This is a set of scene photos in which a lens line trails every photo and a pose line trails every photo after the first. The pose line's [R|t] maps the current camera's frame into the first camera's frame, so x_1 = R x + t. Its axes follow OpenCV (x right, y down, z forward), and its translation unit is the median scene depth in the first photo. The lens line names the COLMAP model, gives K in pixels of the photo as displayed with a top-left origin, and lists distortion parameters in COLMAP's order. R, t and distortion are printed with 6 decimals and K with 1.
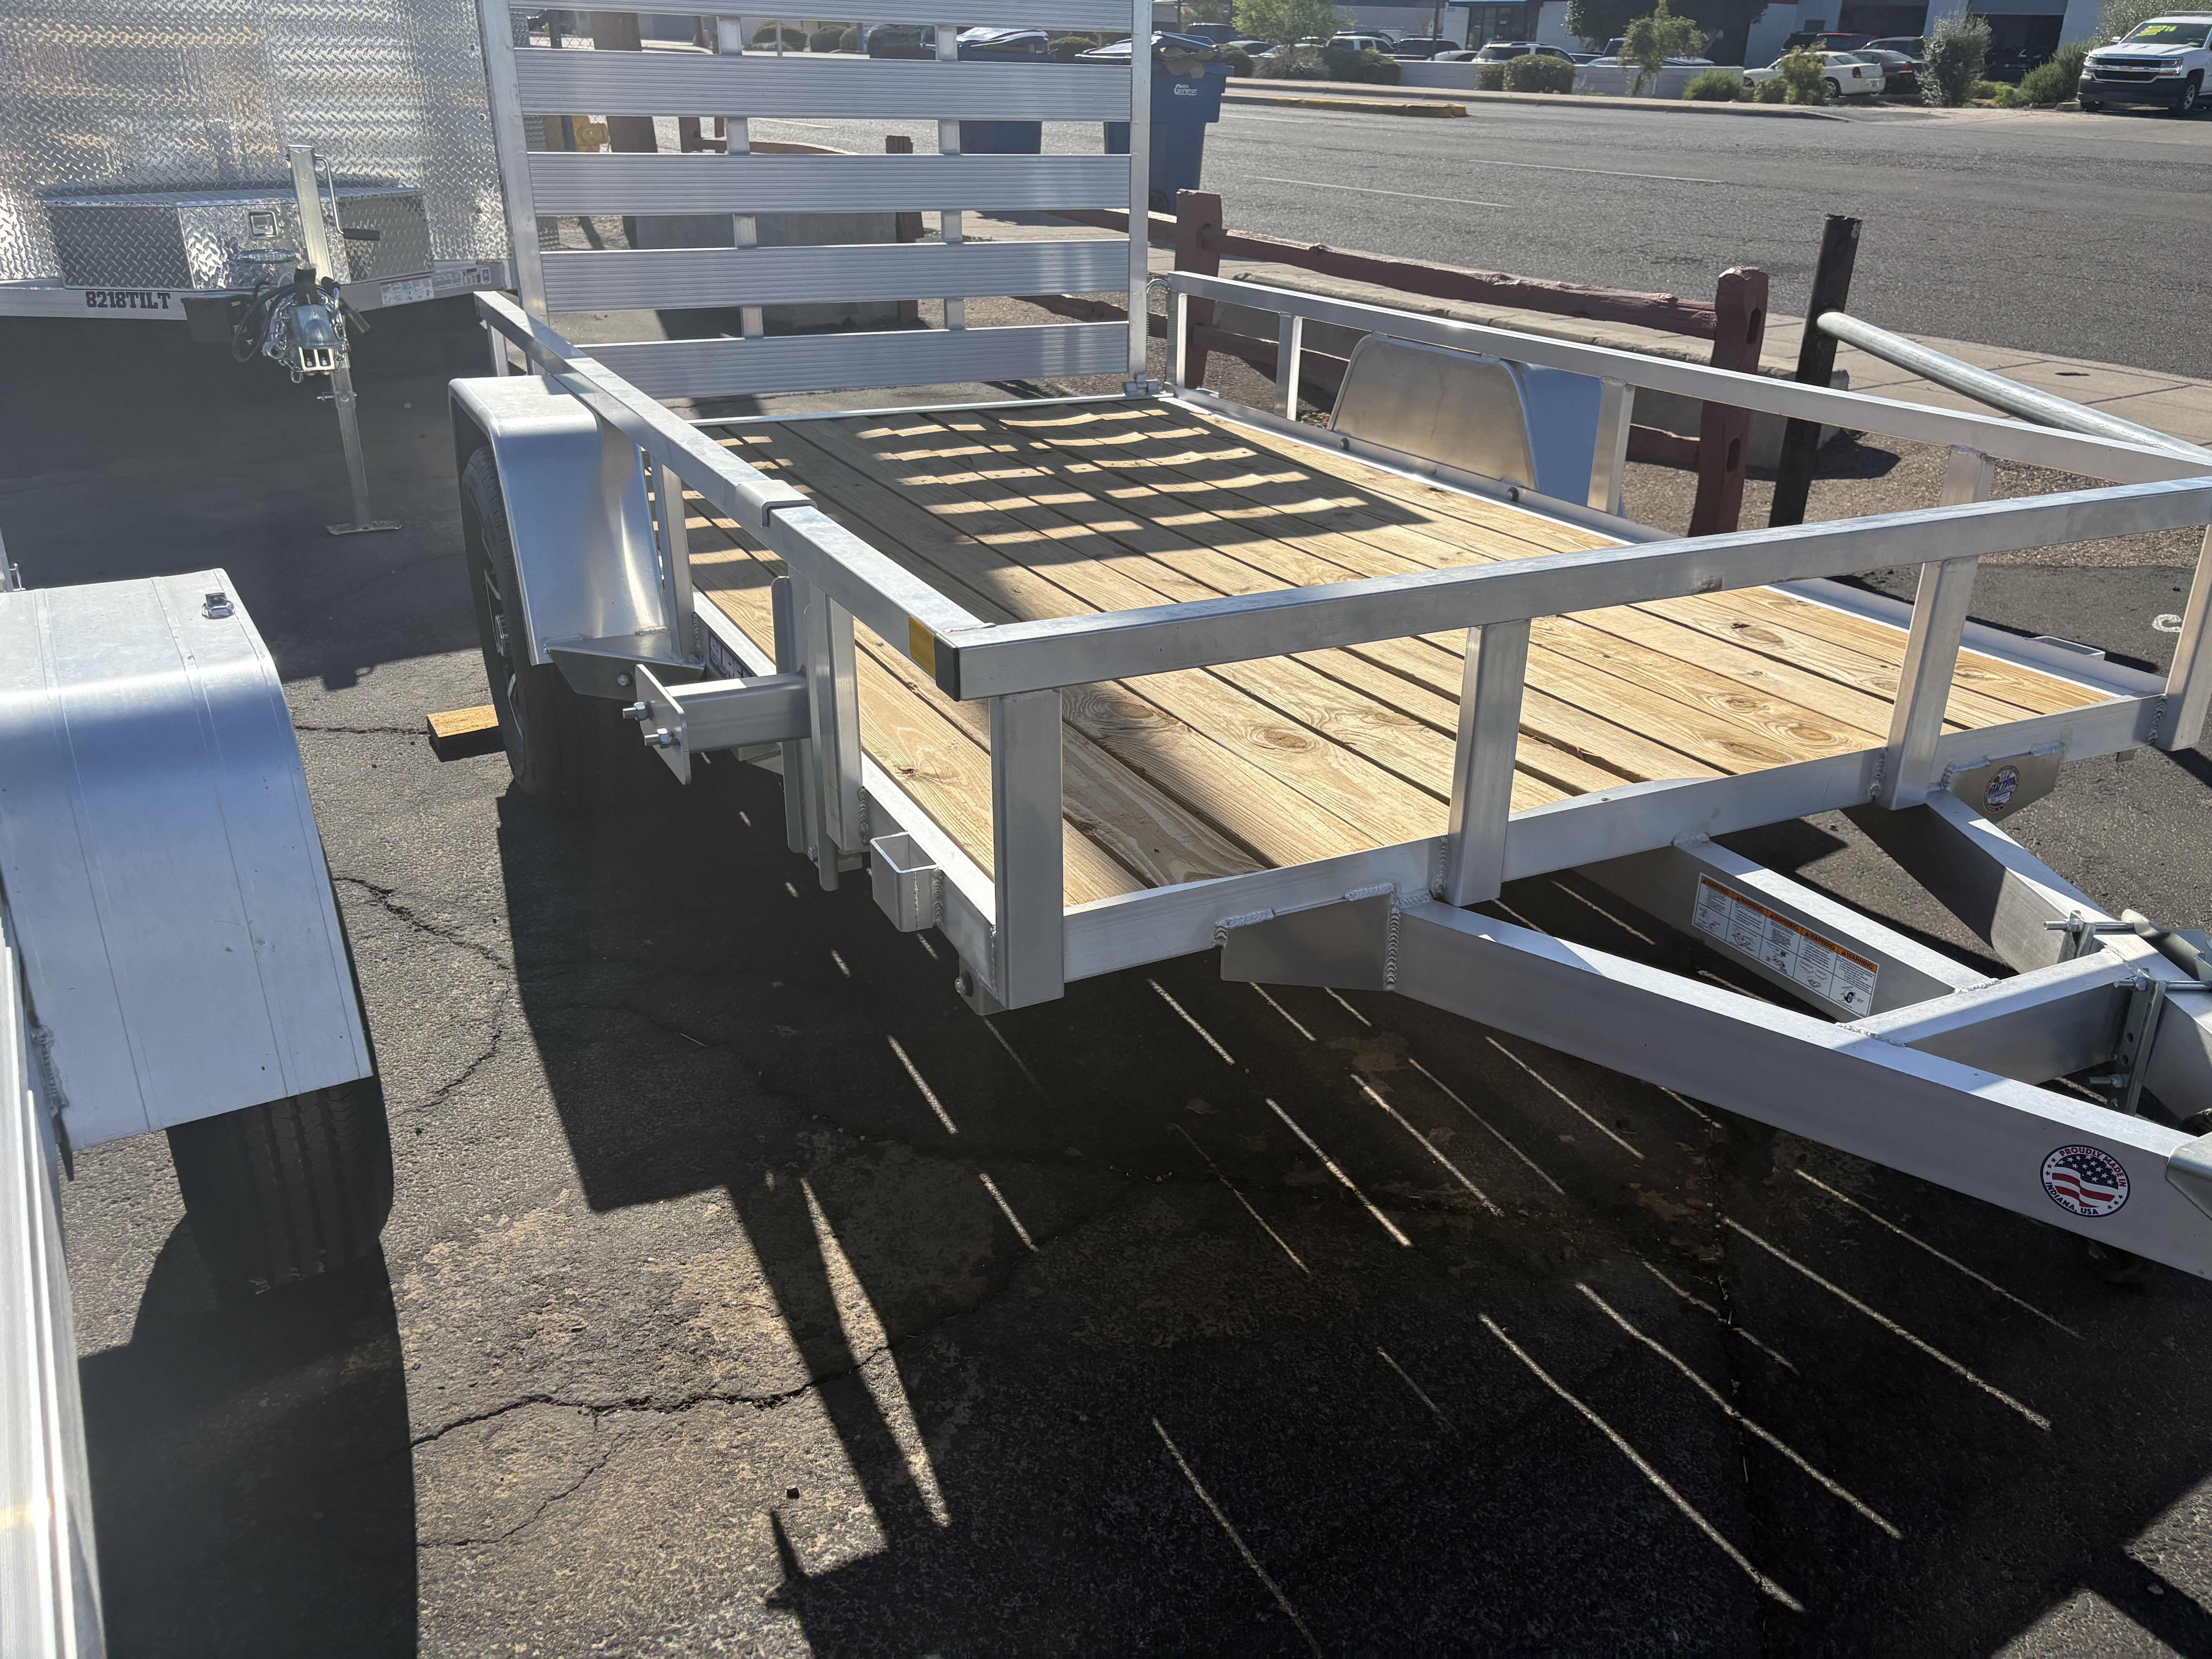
lens RADIAL K [[1686.1, 0, 1106.0], [0, 1686.1, 829.5], [0, 0, 1]] dist [0.025516, -0.002678]
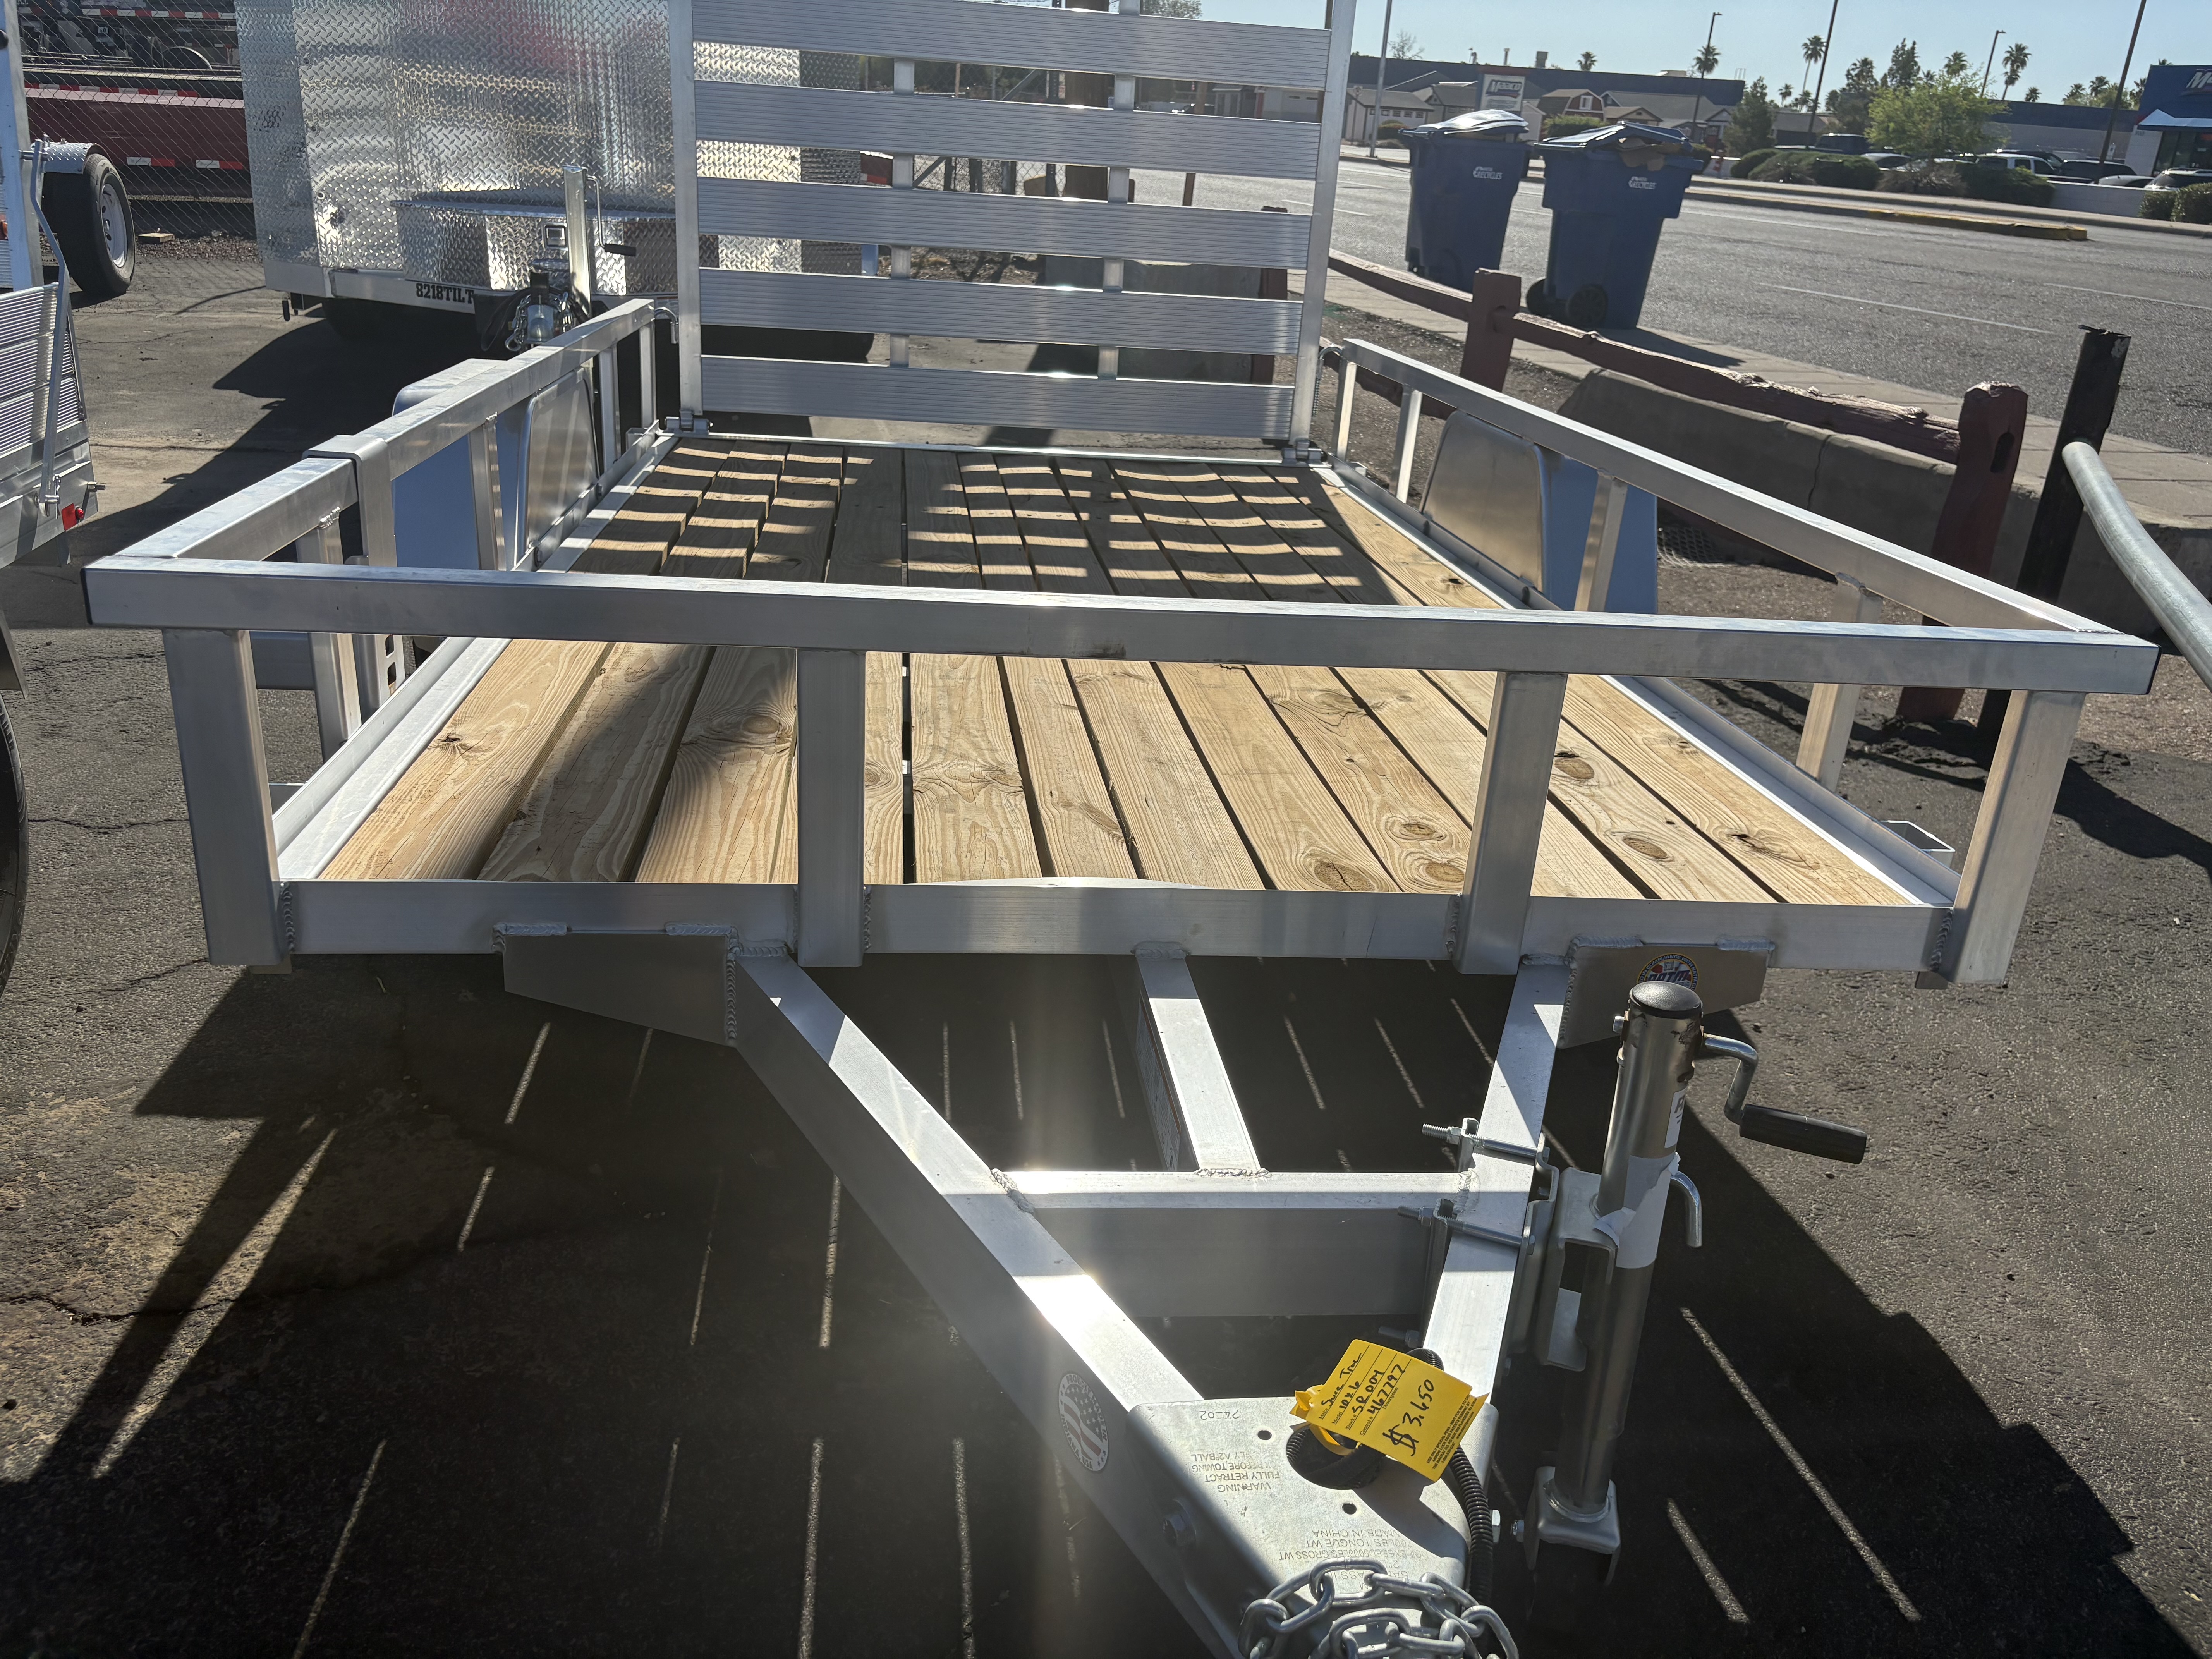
lens RADIAL K [[1670.5, 0, 1106.0], [0, 1670.5, 829.5], [0, 0, 1]] dist [0.066951, -0.077563]
pose [[0.936562, 0.166840, -0.308246, 0.272934], [-0.181779, 0.983132, -0.020185, -0.016142], [0.299679, 0.074938, 0.951092, 0.087648]]
